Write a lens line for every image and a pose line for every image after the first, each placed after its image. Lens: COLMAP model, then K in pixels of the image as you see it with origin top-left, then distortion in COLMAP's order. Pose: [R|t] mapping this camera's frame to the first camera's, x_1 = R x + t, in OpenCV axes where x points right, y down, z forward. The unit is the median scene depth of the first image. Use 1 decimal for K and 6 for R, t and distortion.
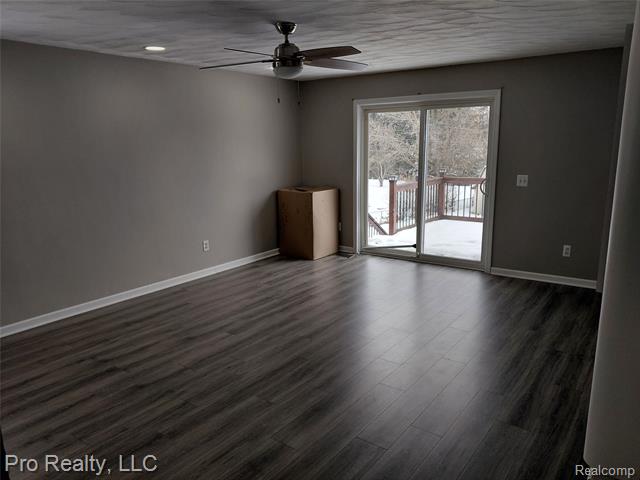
lens RADIAL K [[470.6, 0, 317.7], [0, 470.6, 241.5], [0, 0, 1]] dist [0.088138, -0.119797]
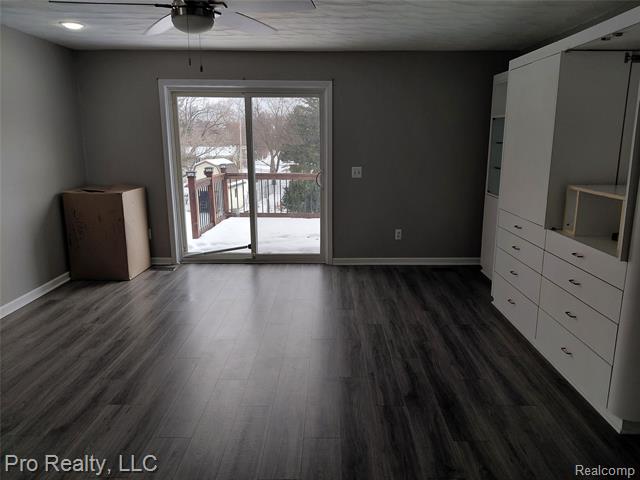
lens RADIAL K [[470.6, 0, 323.7], [0, 470.6, 242.5], [0, 0, 1]] dist [0.088138, -0.119797]
pose [[0.805536, -0.111765, 0.581911, -0.223500], [0.108112, 0.993288, 0.041117, -0.022200], [-0.582601, 0.029790, 0.812212, 0.186747]]
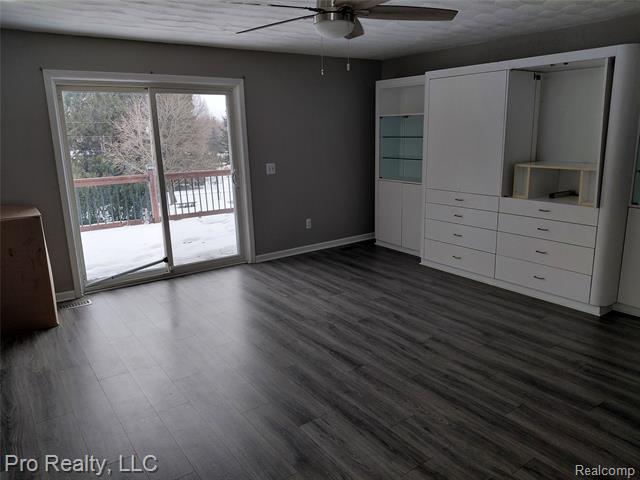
lens RADIAL K [[470.6, 0, 323.0], [0, 470.6, 244.8], [0, 0, 1]] dist [0.088138, -0.119797]
pose [[0.304399, -0.223047, 0.926062, -0.504506], [0.215444, 0.963126, 0.161157, -0.097504], [-0.927860, 0.150459, 0.341229, 0.498002]]
